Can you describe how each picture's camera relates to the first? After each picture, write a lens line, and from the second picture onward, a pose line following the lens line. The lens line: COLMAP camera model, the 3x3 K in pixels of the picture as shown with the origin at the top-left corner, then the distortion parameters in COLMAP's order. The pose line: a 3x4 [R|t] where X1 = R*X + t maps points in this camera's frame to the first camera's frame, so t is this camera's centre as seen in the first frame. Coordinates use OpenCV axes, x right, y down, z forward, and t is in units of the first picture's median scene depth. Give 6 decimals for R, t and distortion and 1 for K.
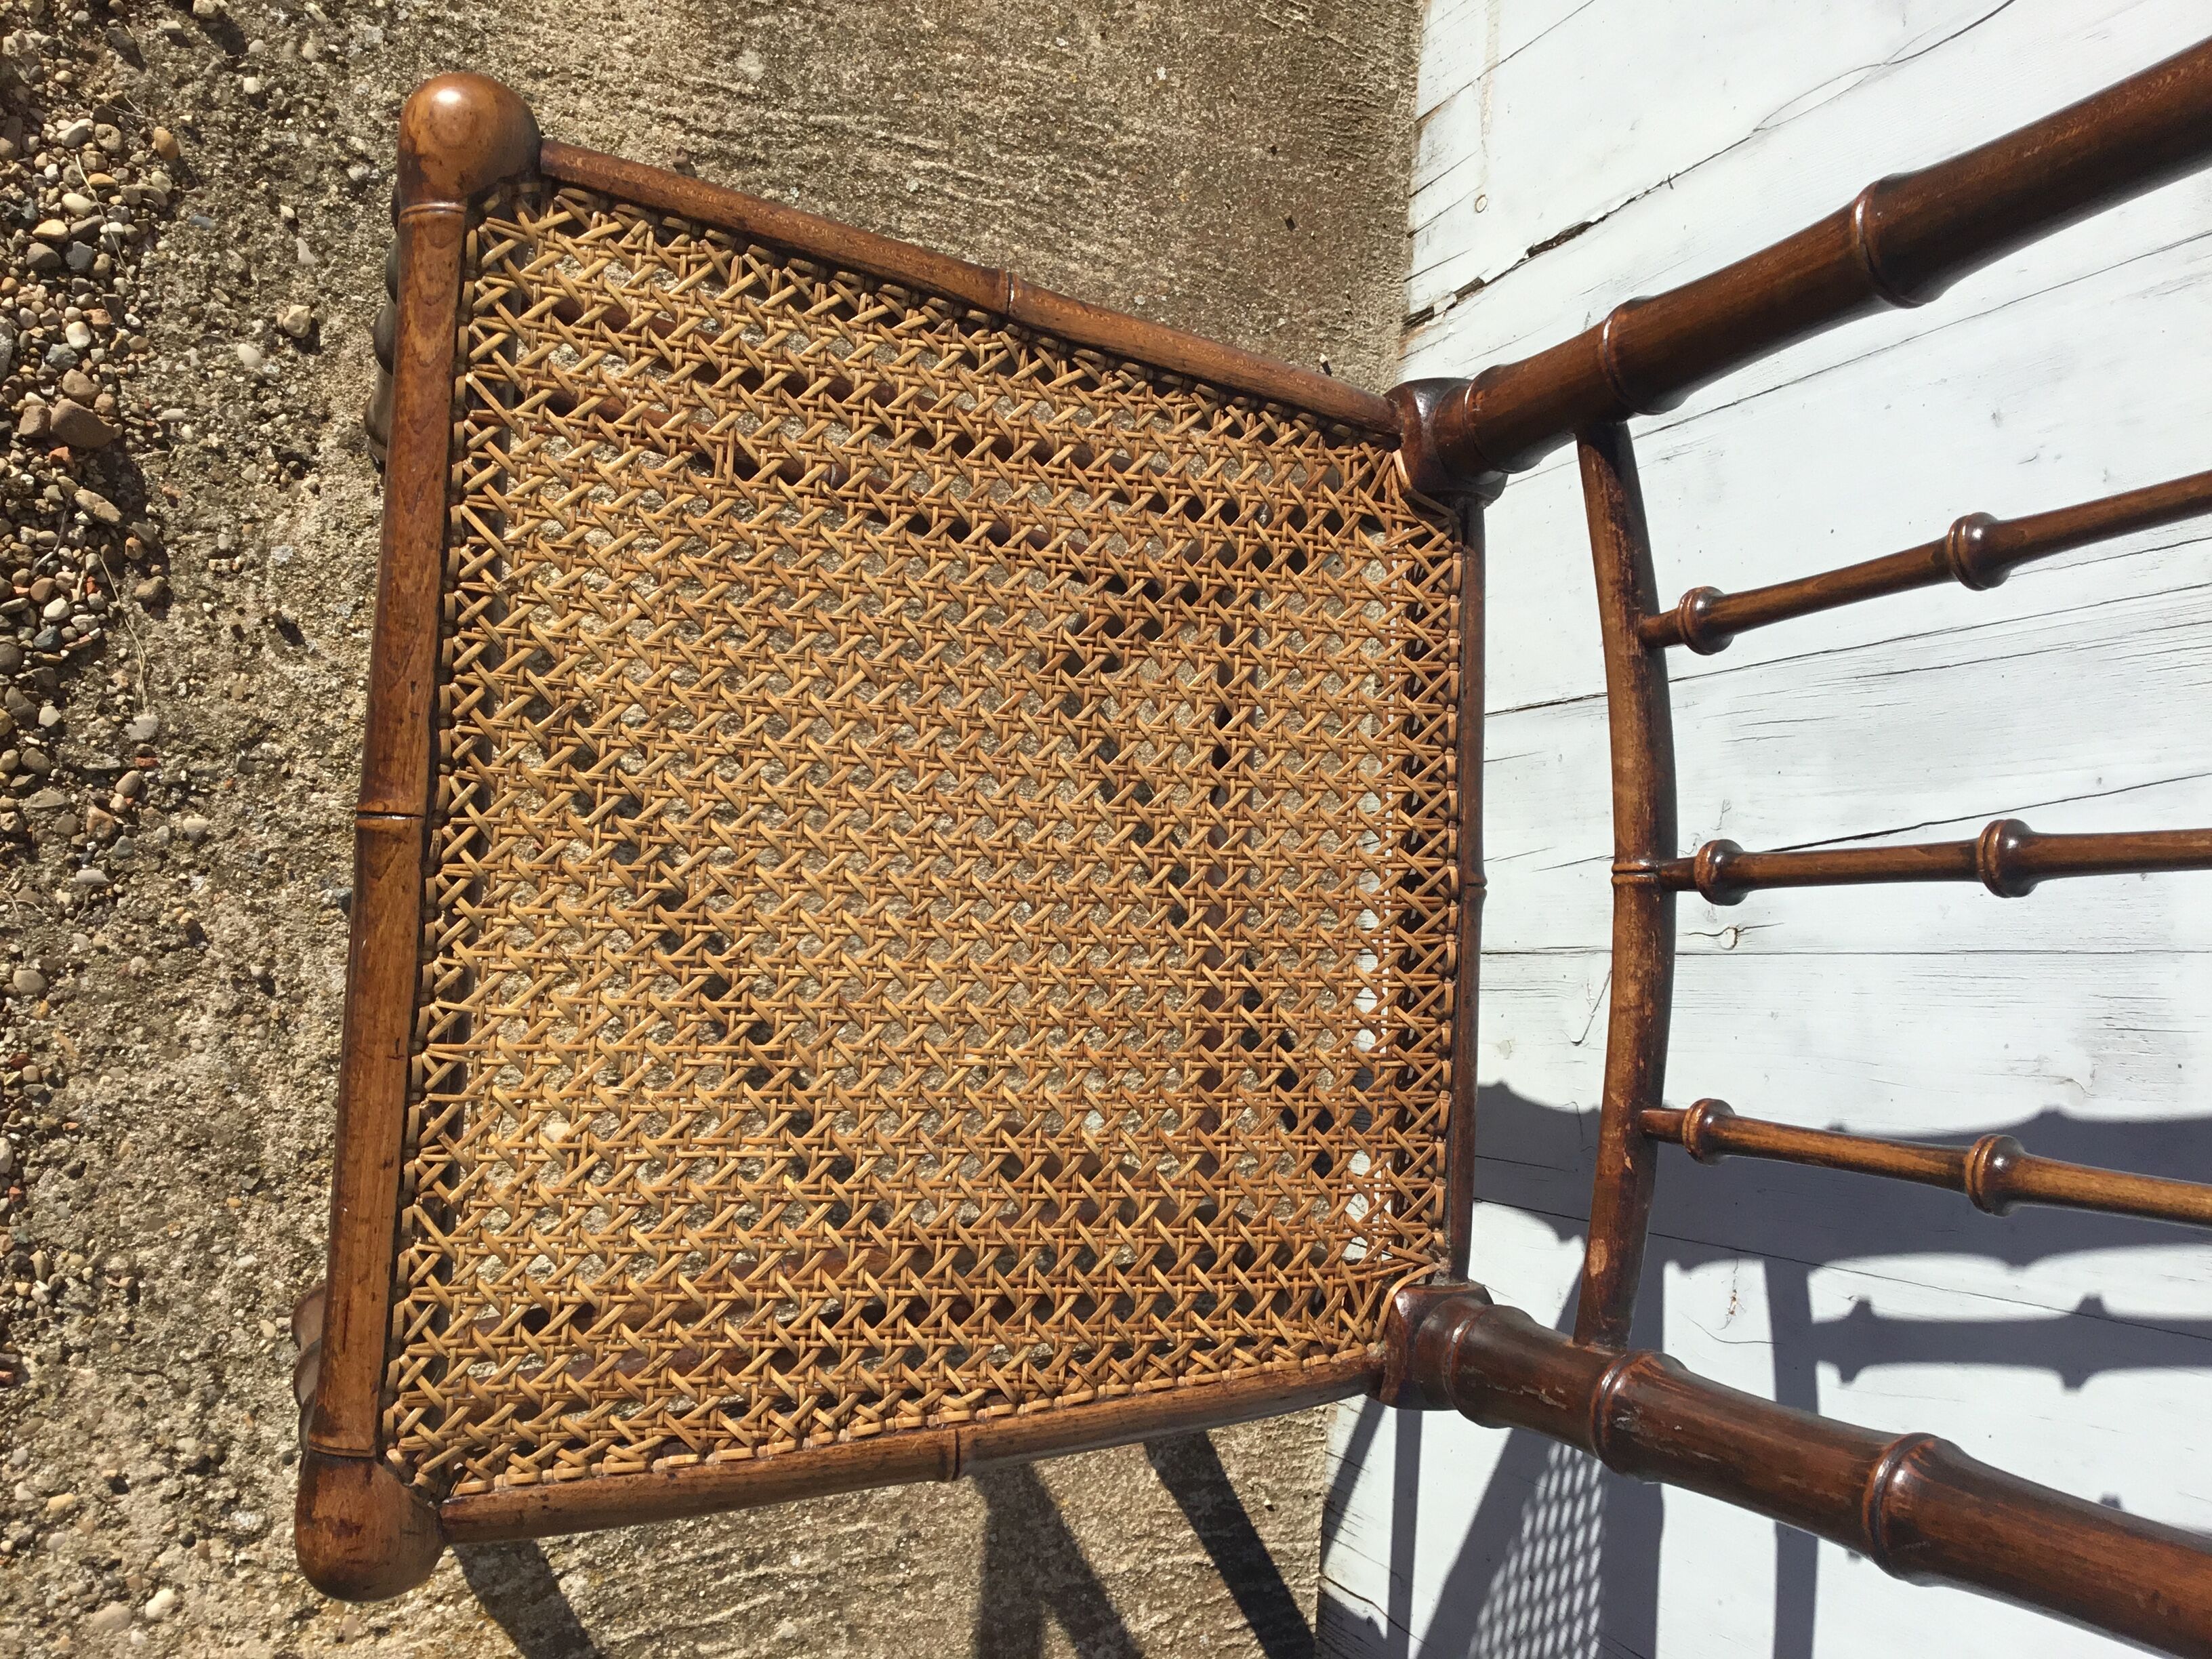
lens RADIAL K [[1975.2, 0, 1095.7], [0, 1975.2, 824.6], [0, 0, 1]] dist [0.116235, -0.208028]
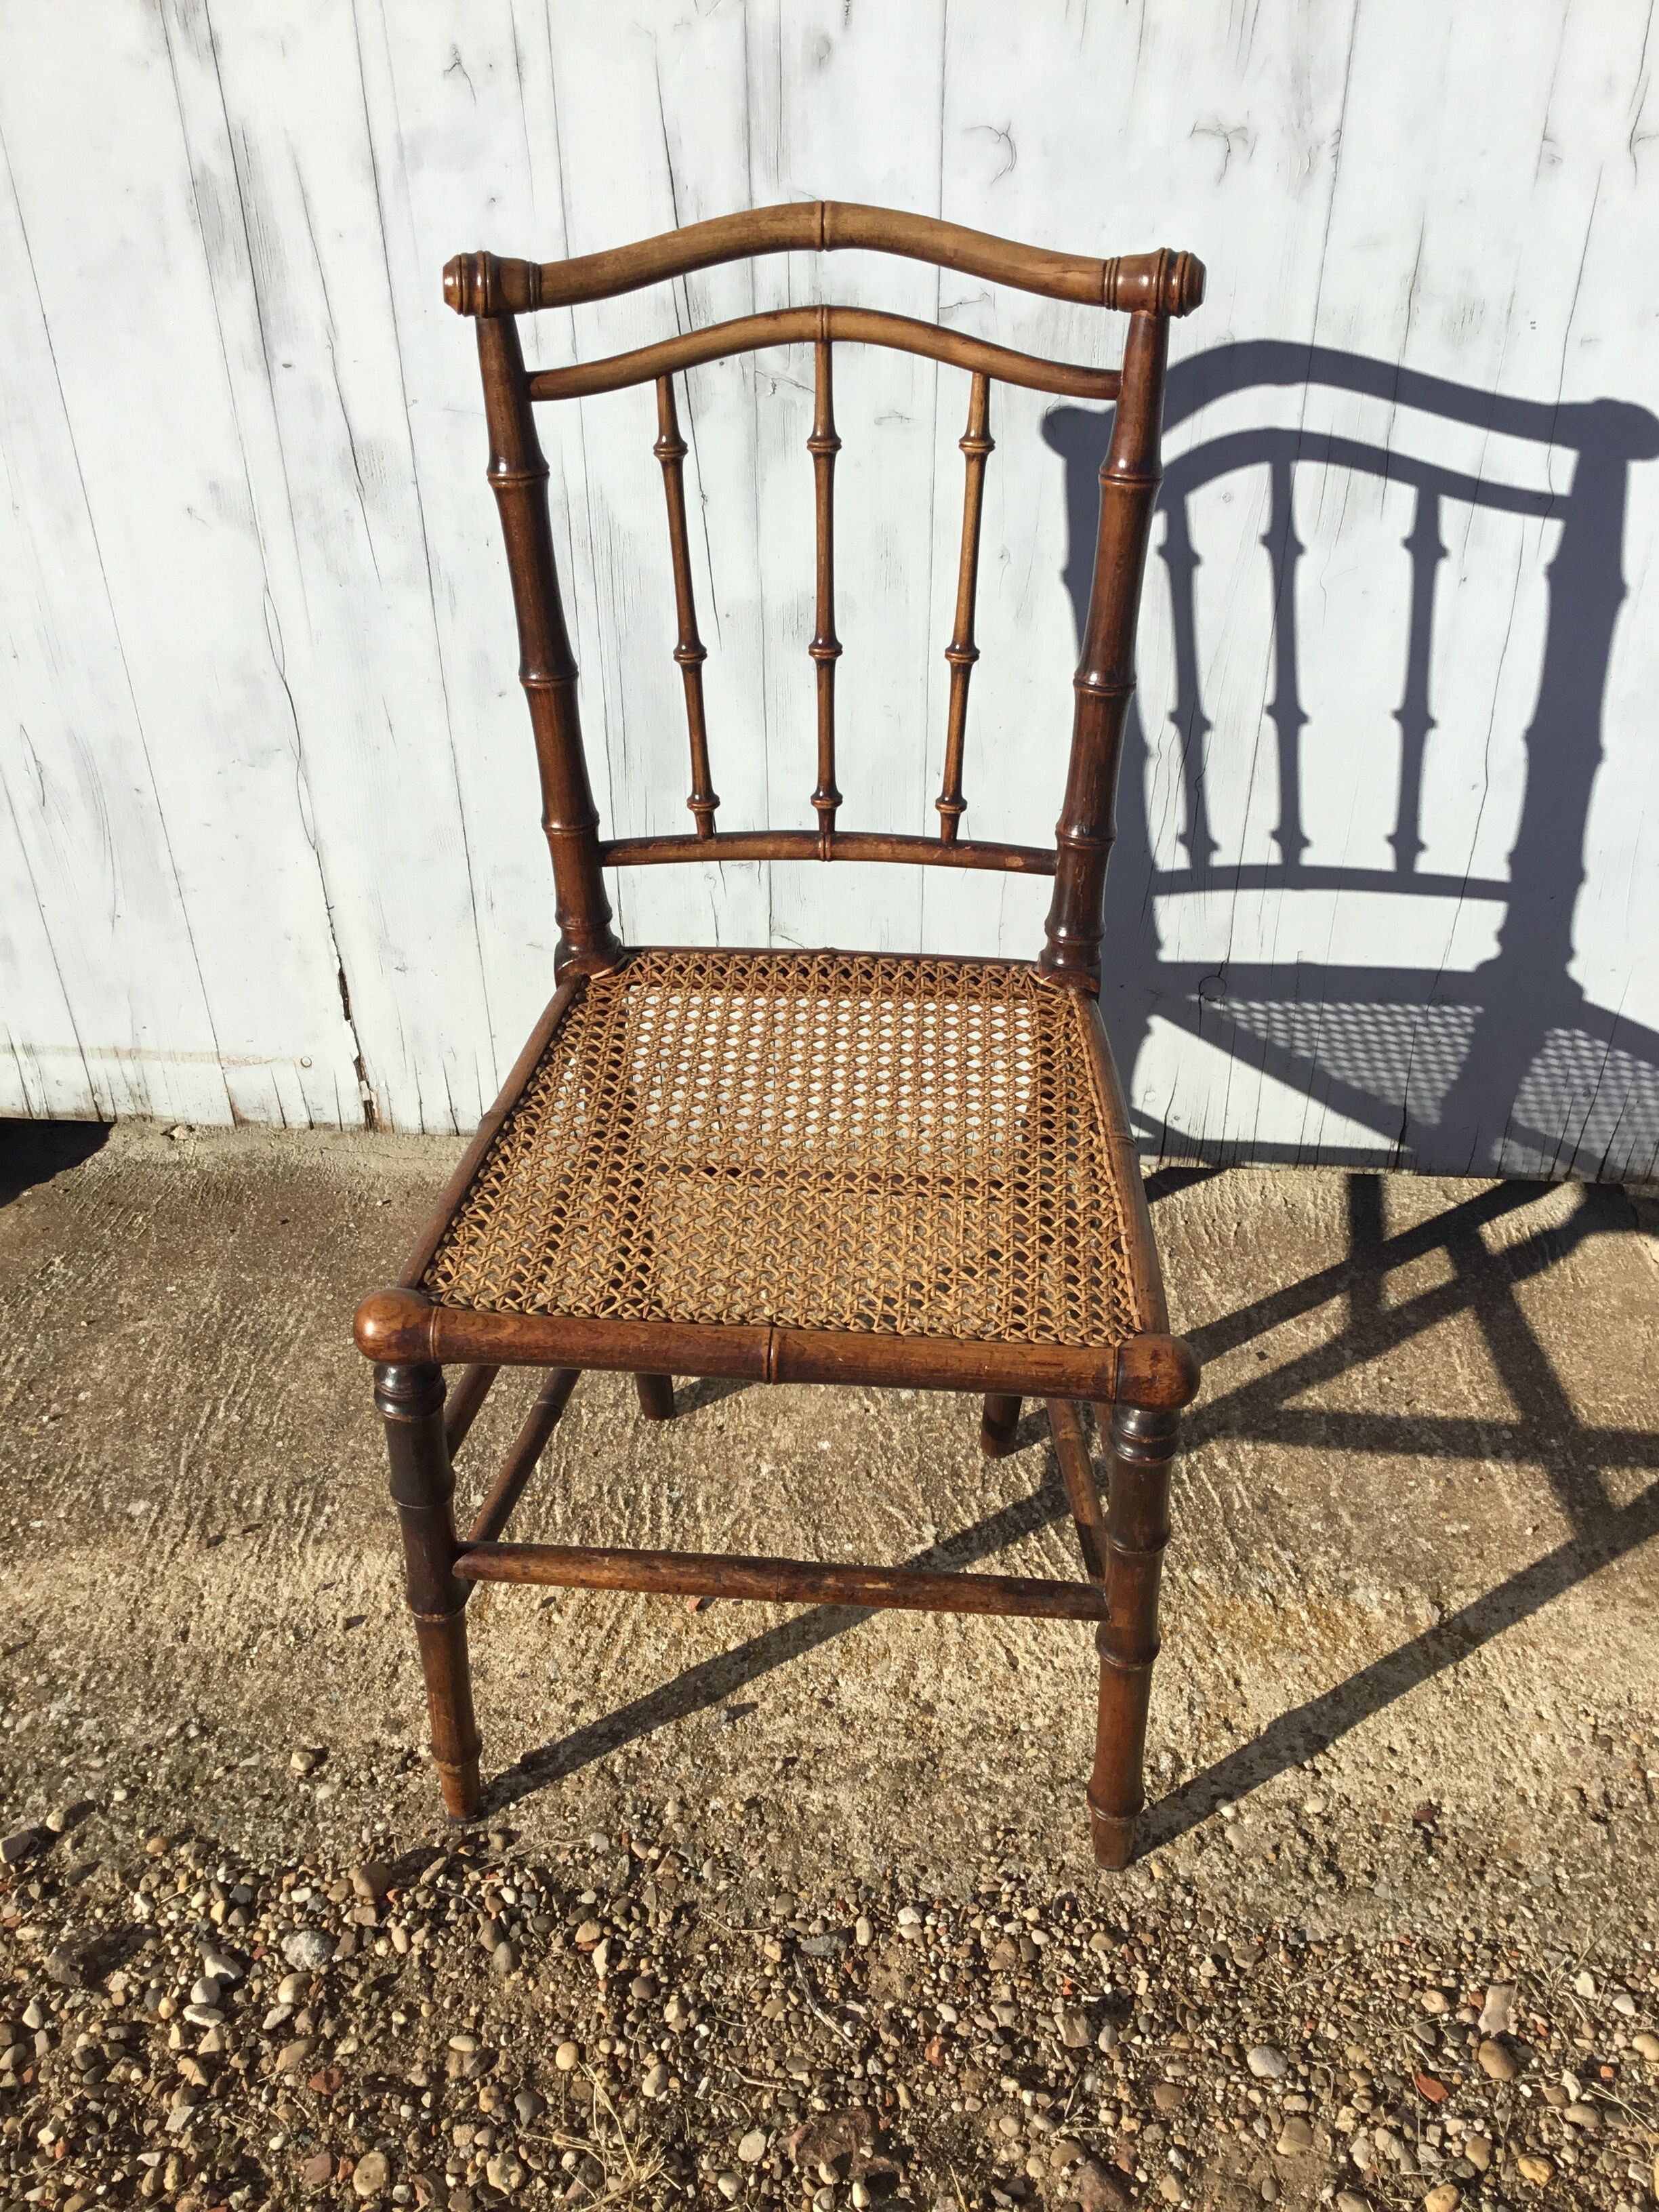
lens RADIAL K [[1982.7, 0, 830.9], [0, 1982.7, 1112.9], [0, 0, 1]] dist [0.114520, -0.233281]
pose [[-0.009238, -0.867993, 0.496490, -0.739686], [0.997972, 0.023265, 0.059242, 0.016502], [-0.062973, 0.496031, 0.866018, -0.447232]]
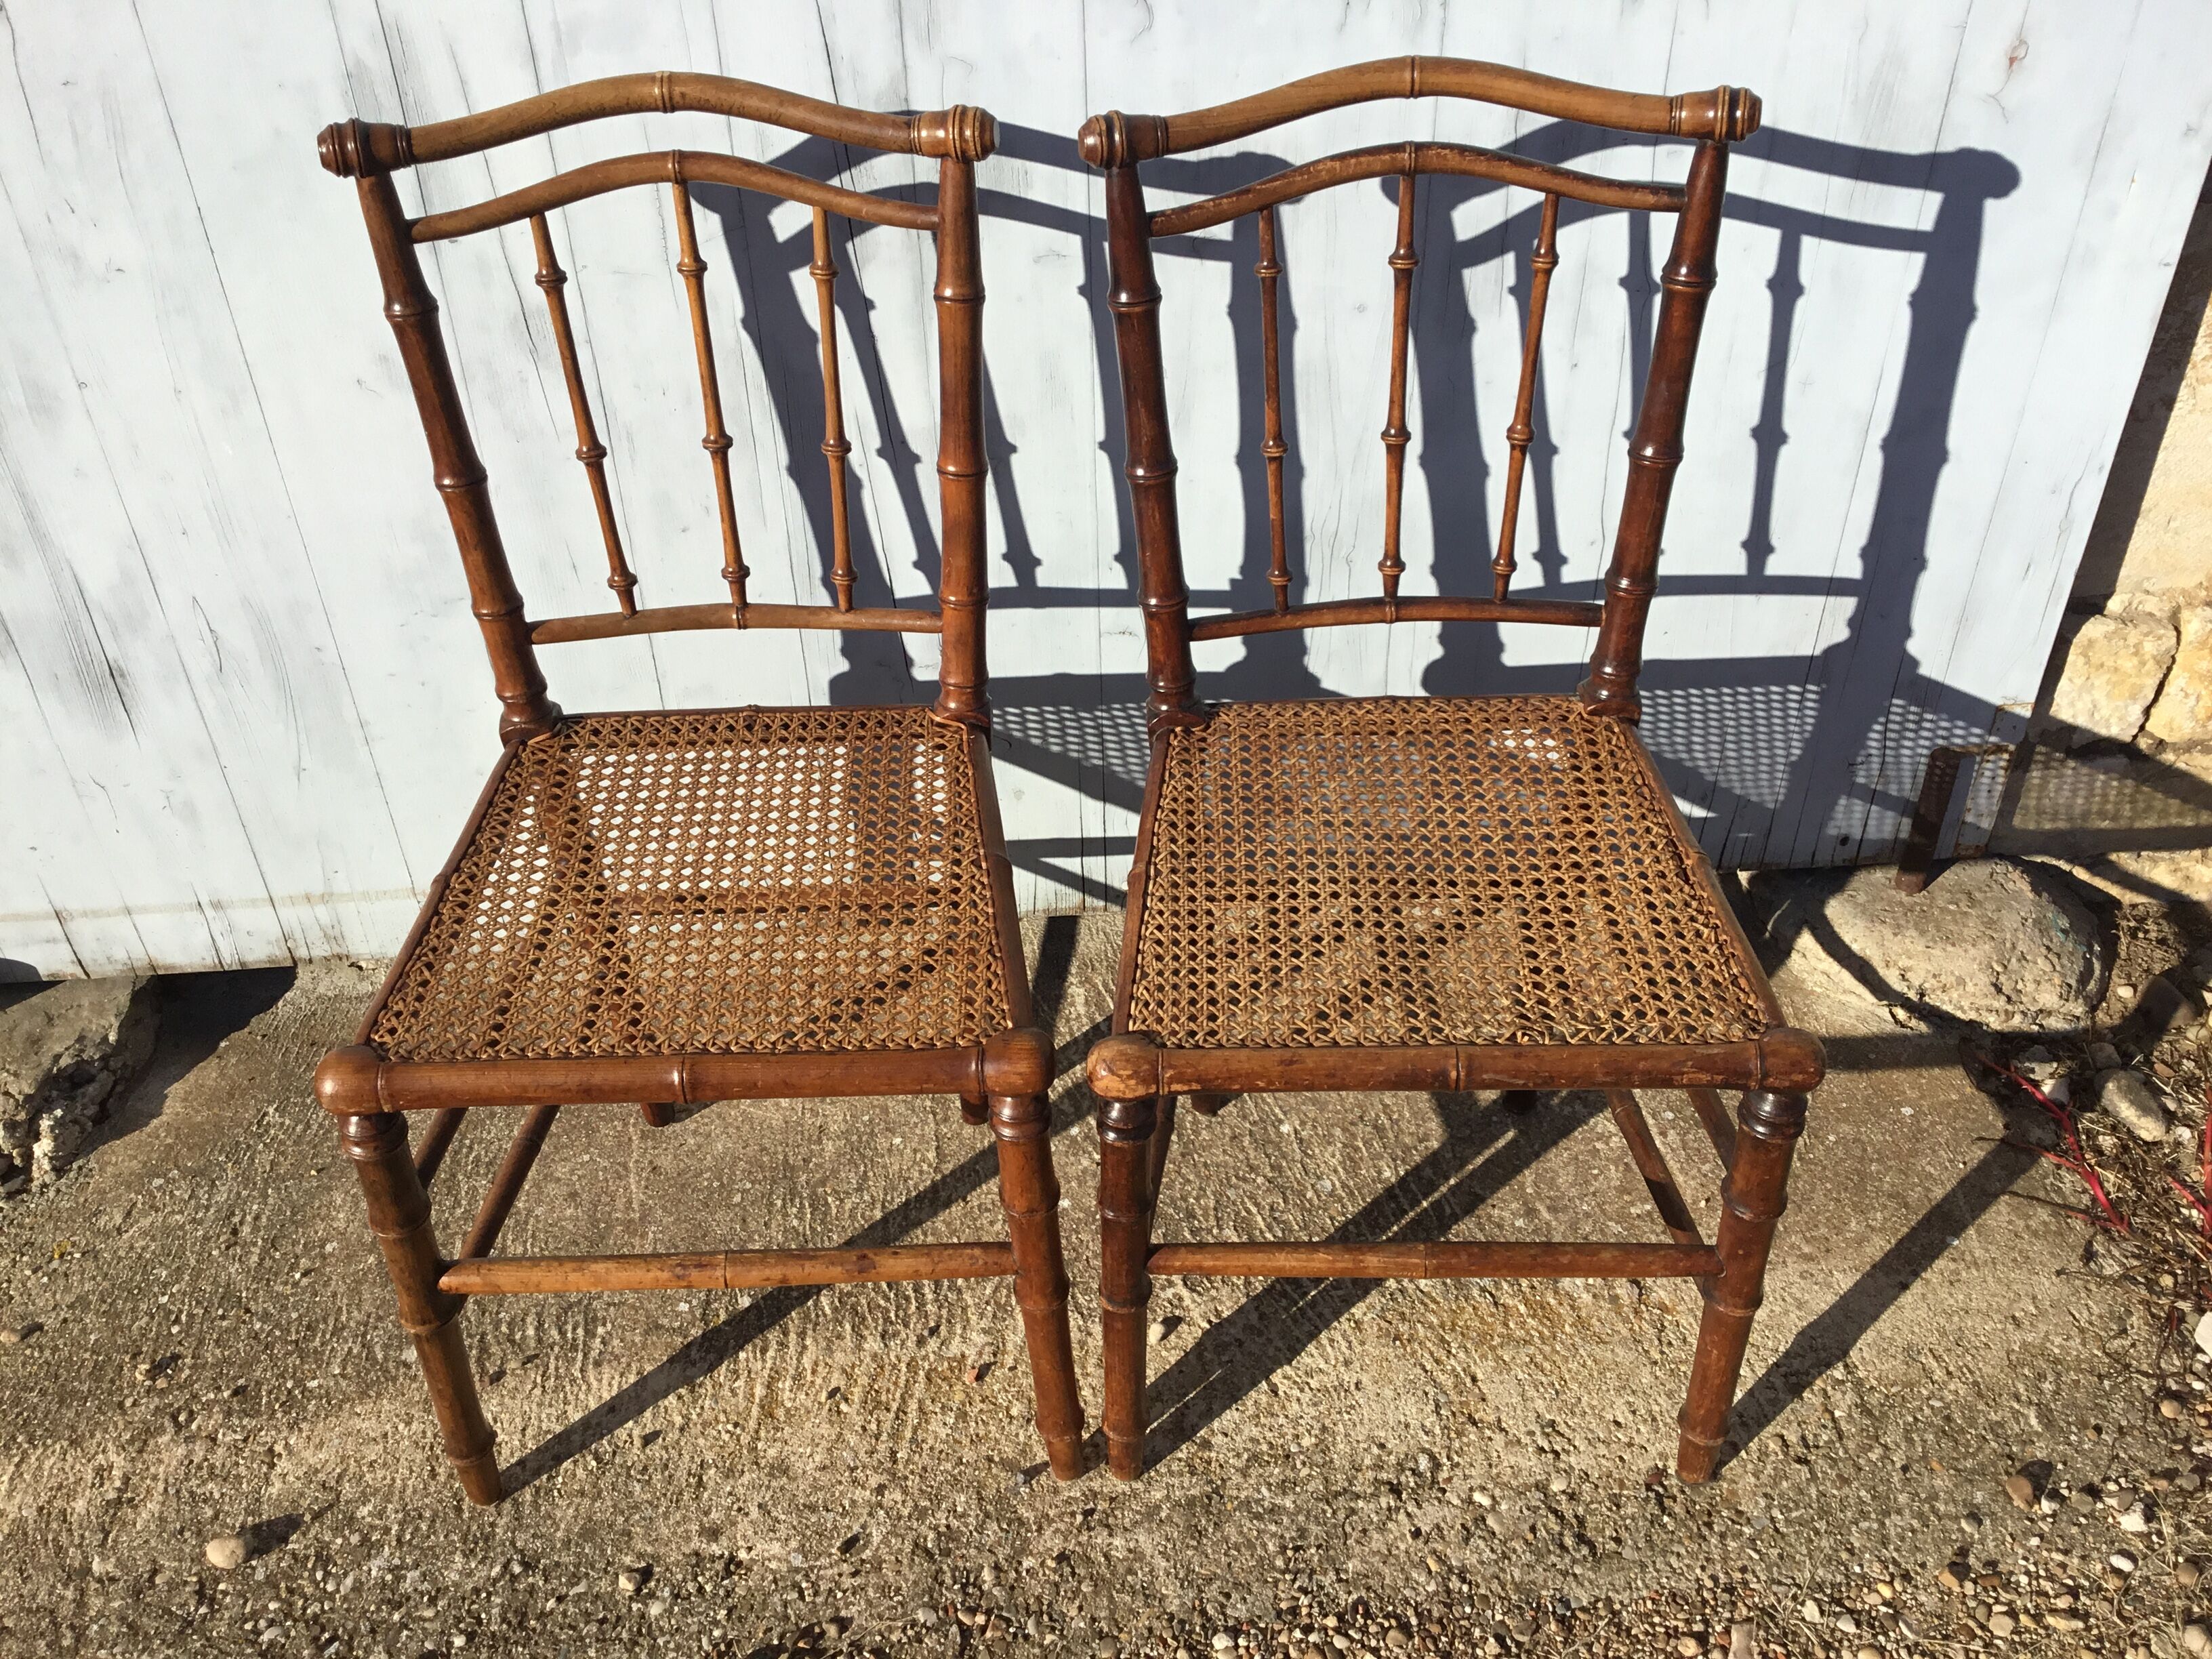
lens RADIAL K [[1984.0, 0, 1122.8], [0, 1984.0, 841.2], [0, 0, 1]] dist [0.123704, -0.252247]
pose [[-0.160296, -0.882816, 0.441521, -0.661453], [0.978978, -0.085036, 0.185395, -0.136341], [-0.126125, 0.461957, 0.877889, -0.585566]]
